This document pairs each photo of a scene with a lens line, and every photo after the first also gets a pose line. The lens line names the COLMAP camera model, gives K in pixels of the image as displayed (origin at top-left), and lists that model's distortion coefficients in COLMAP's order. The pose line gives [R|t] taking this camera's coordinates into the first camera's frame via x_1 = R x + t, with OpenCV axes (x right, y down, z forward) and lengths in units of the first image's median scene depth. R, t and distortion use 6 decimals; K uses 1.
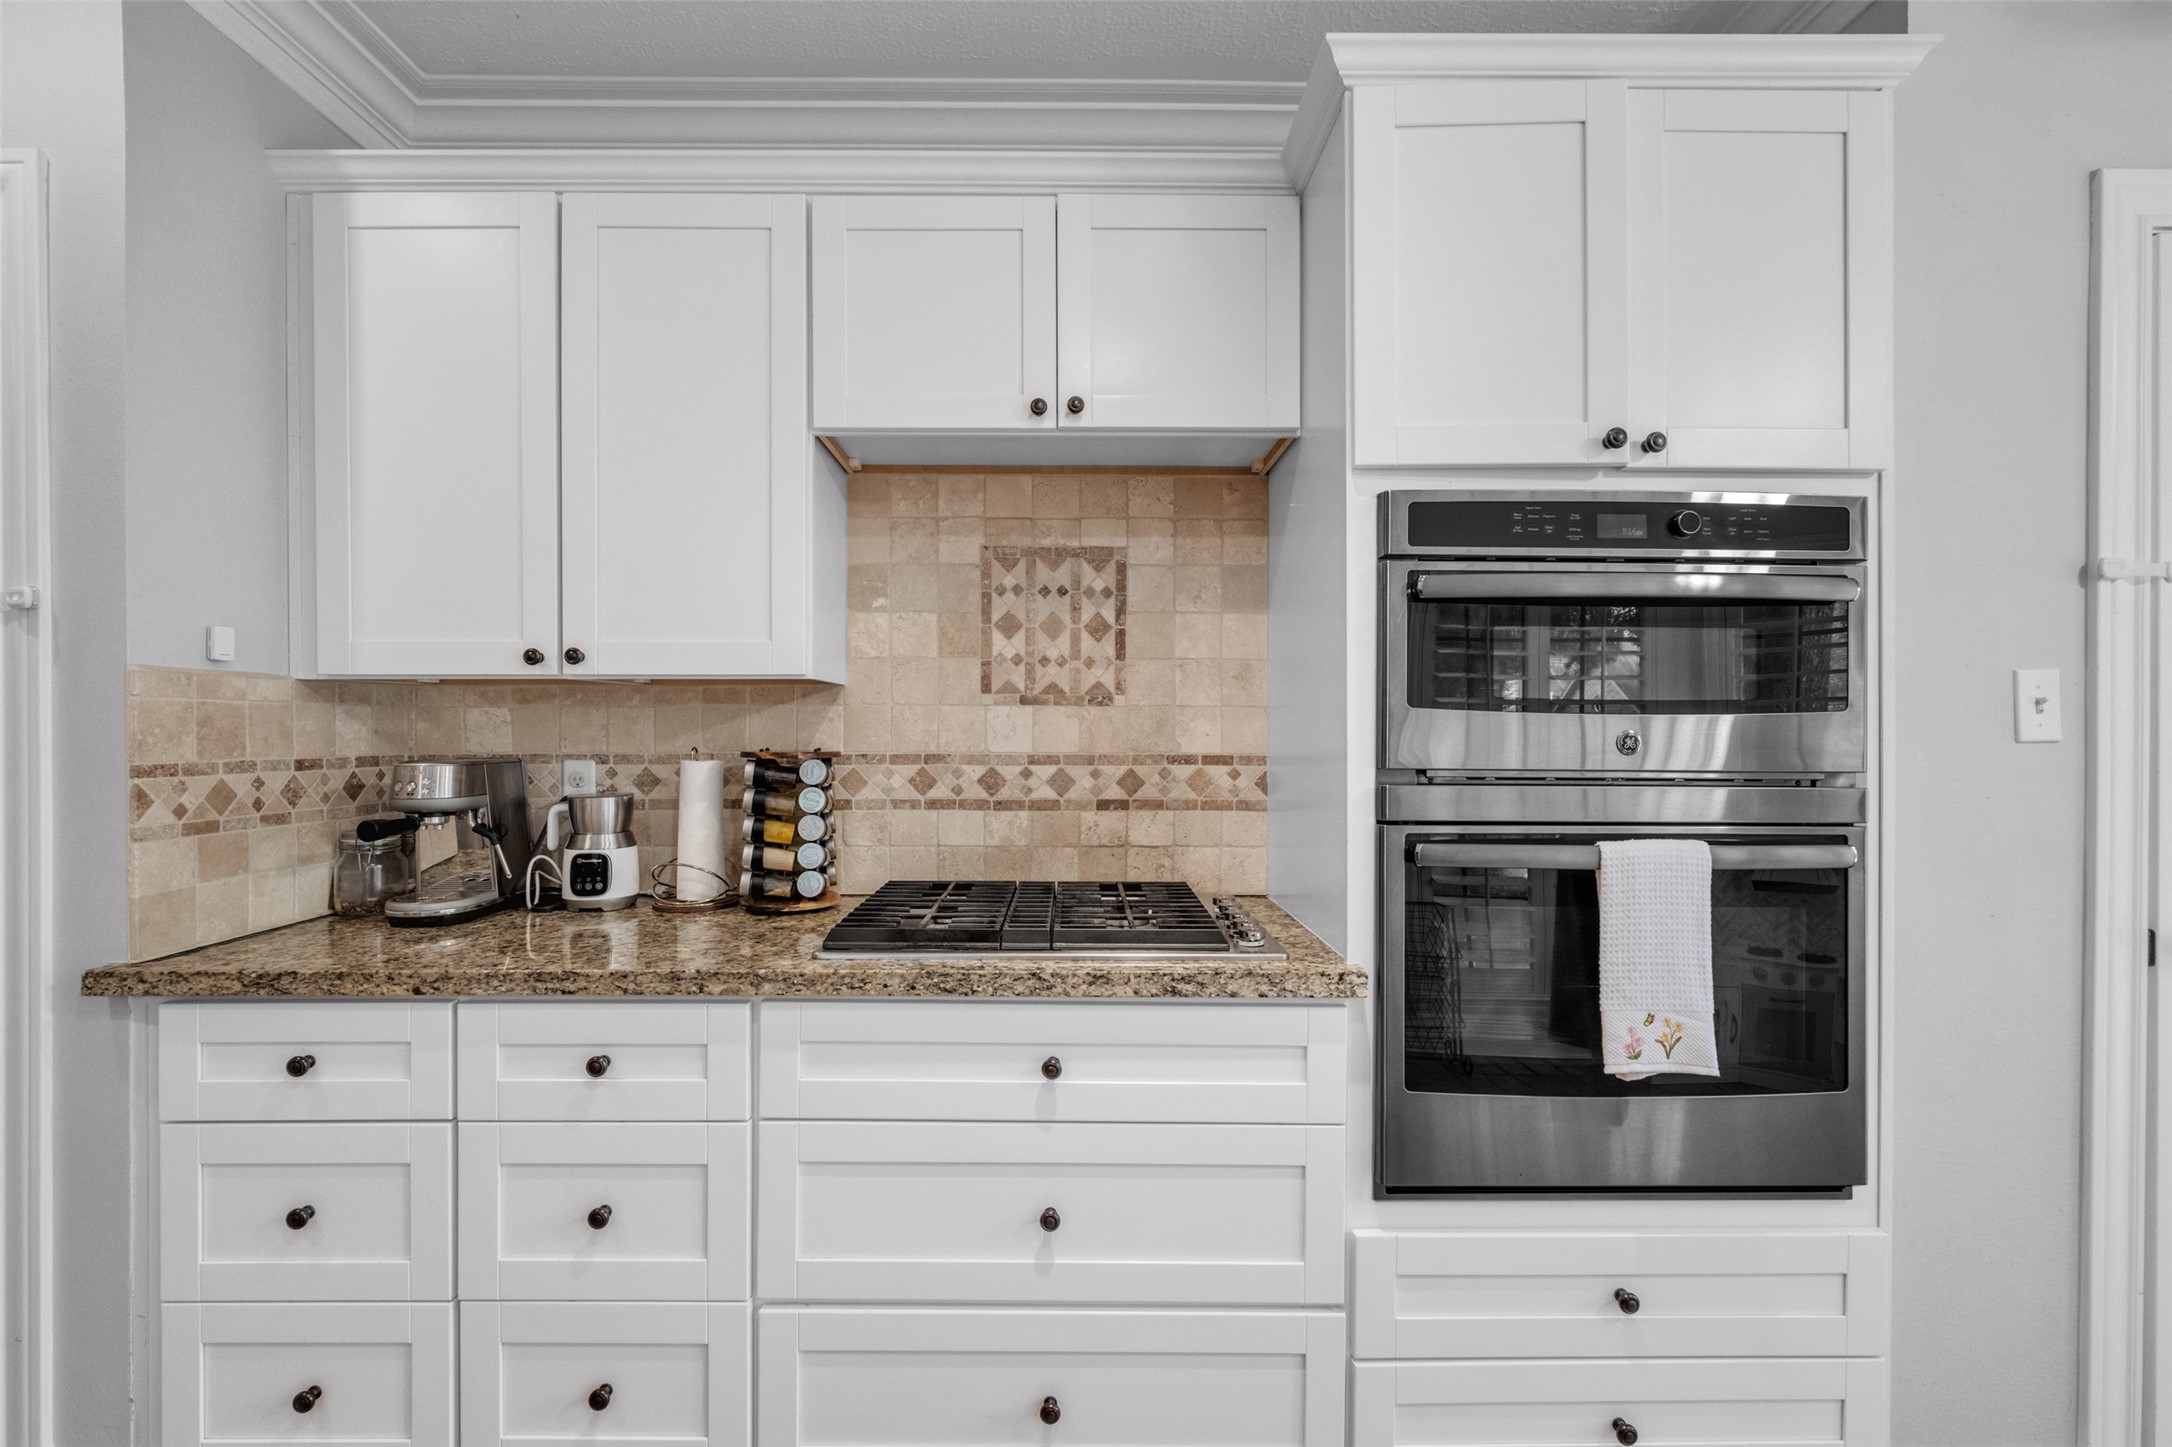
lens RADIAL K [[960.0, 0, 1065.3], [0, 960.0, 727.7], [0, 0, 1]] dist [-0.006237, -0.000044]
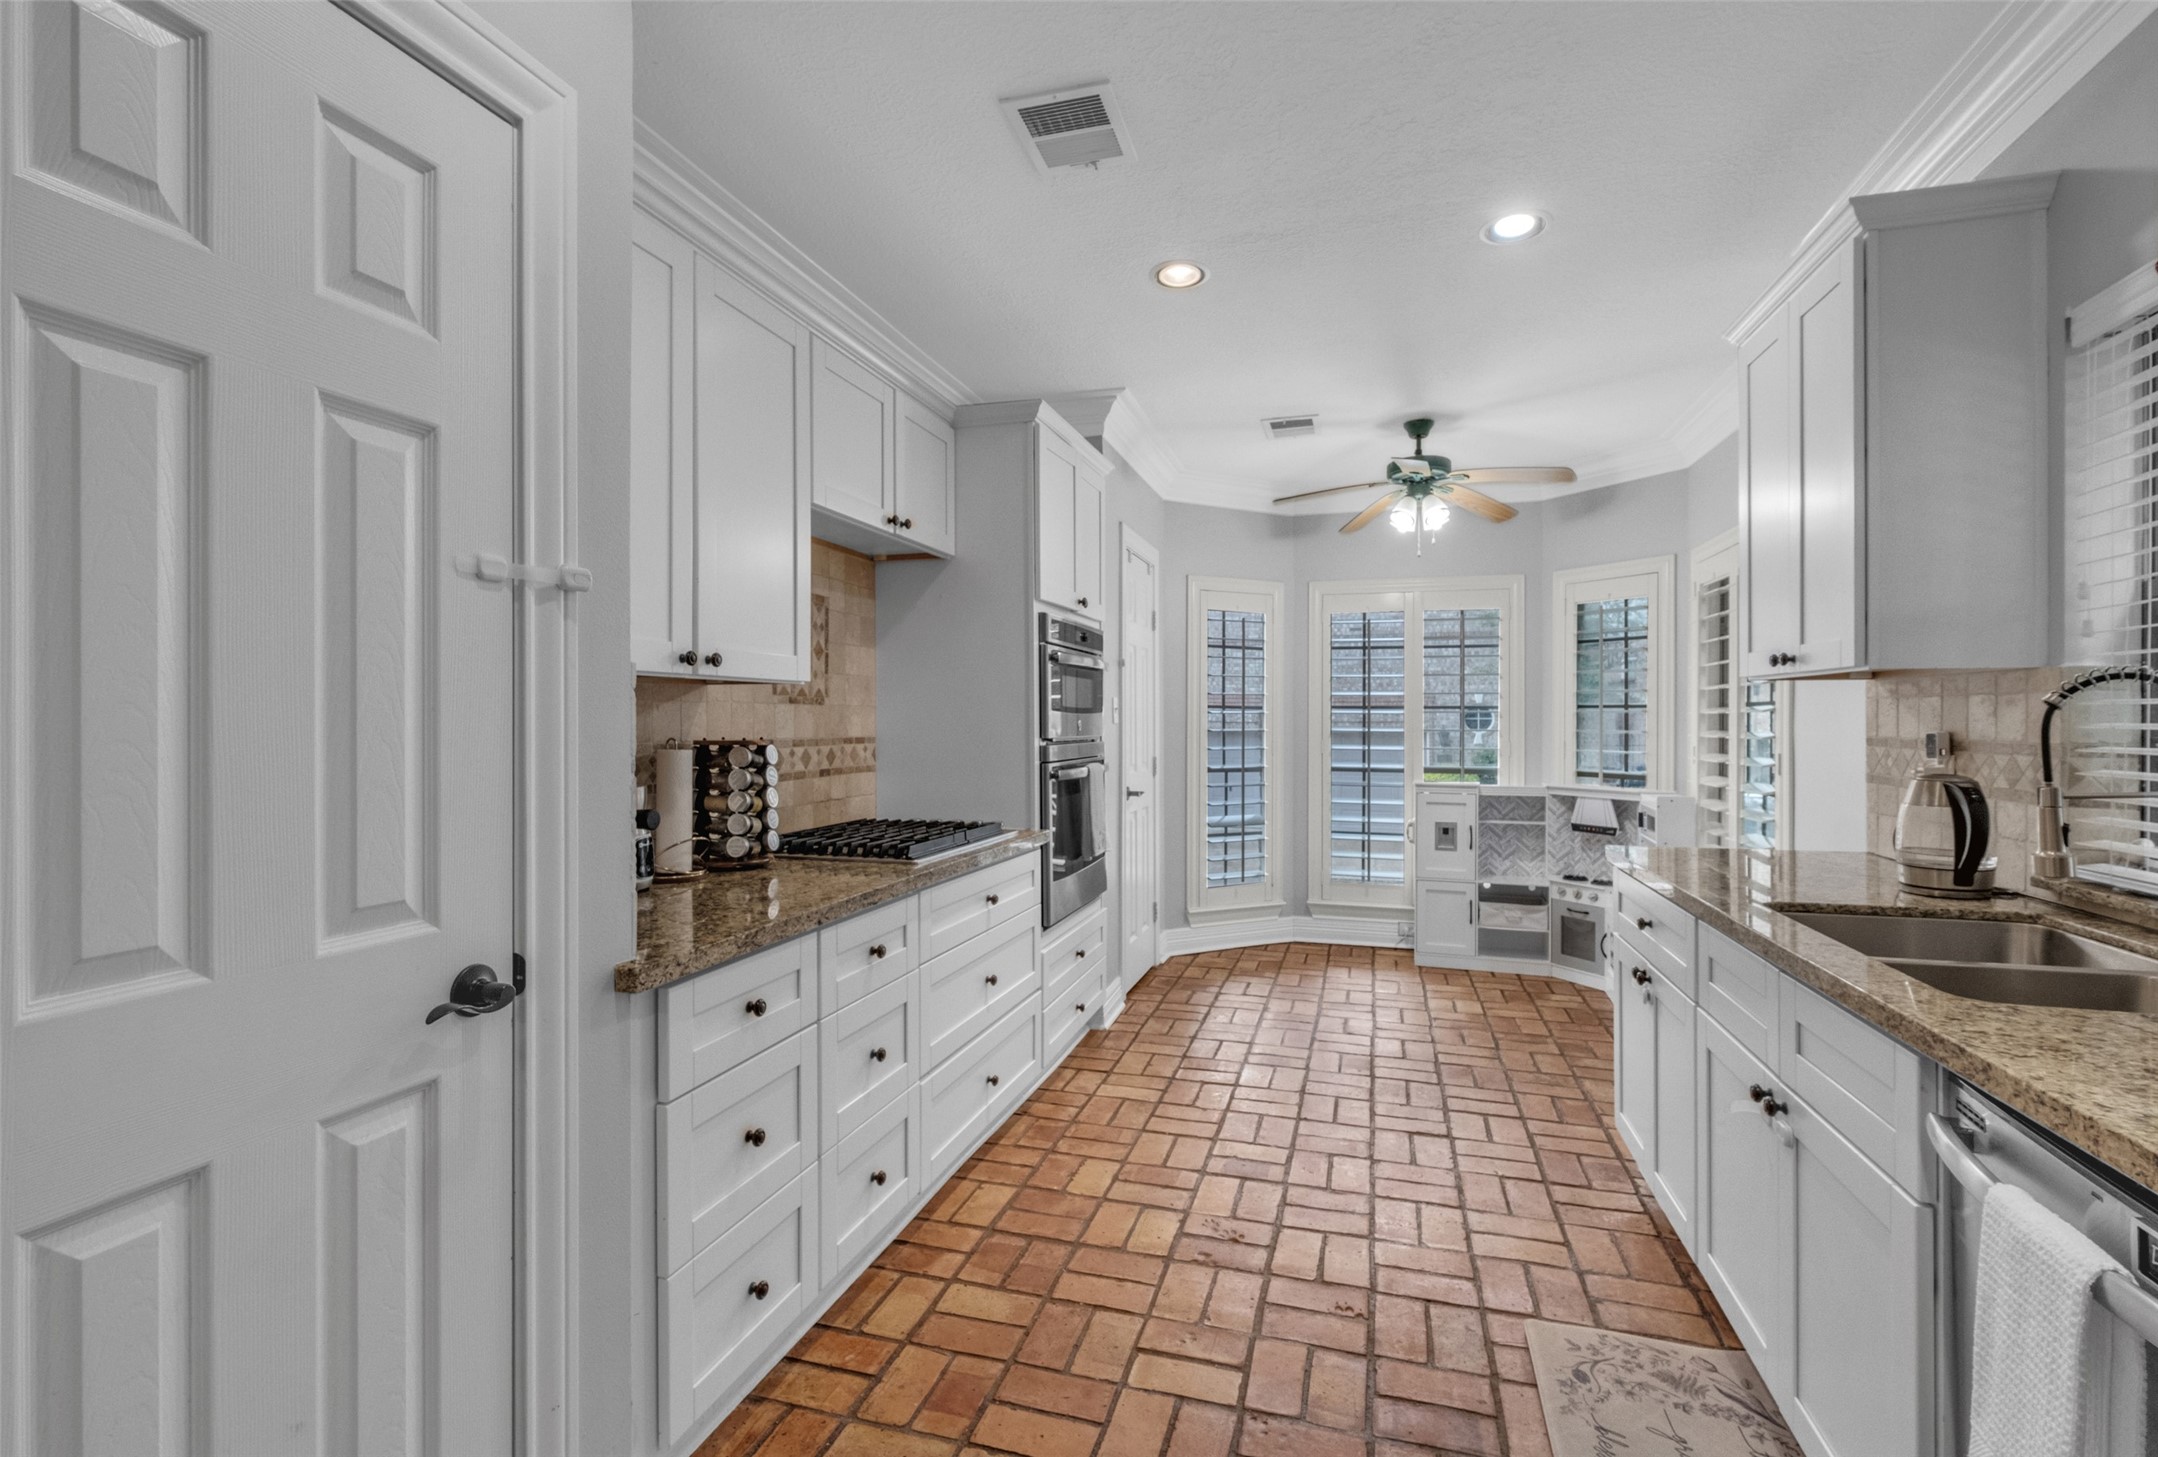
lens RADIAL K [[1070.8, 0, 1040.0], [0, 1070.8, 714.2], [0, 0, 1]] dist [-0.002004, -0.001173]
pose [[0.304135, 0.002498, 0.952626, -1.406045], [0.002482, 0.999991, -0.003415, -0.002260], [-0.952626, 0.003403, 0.304126, 0.191085]]
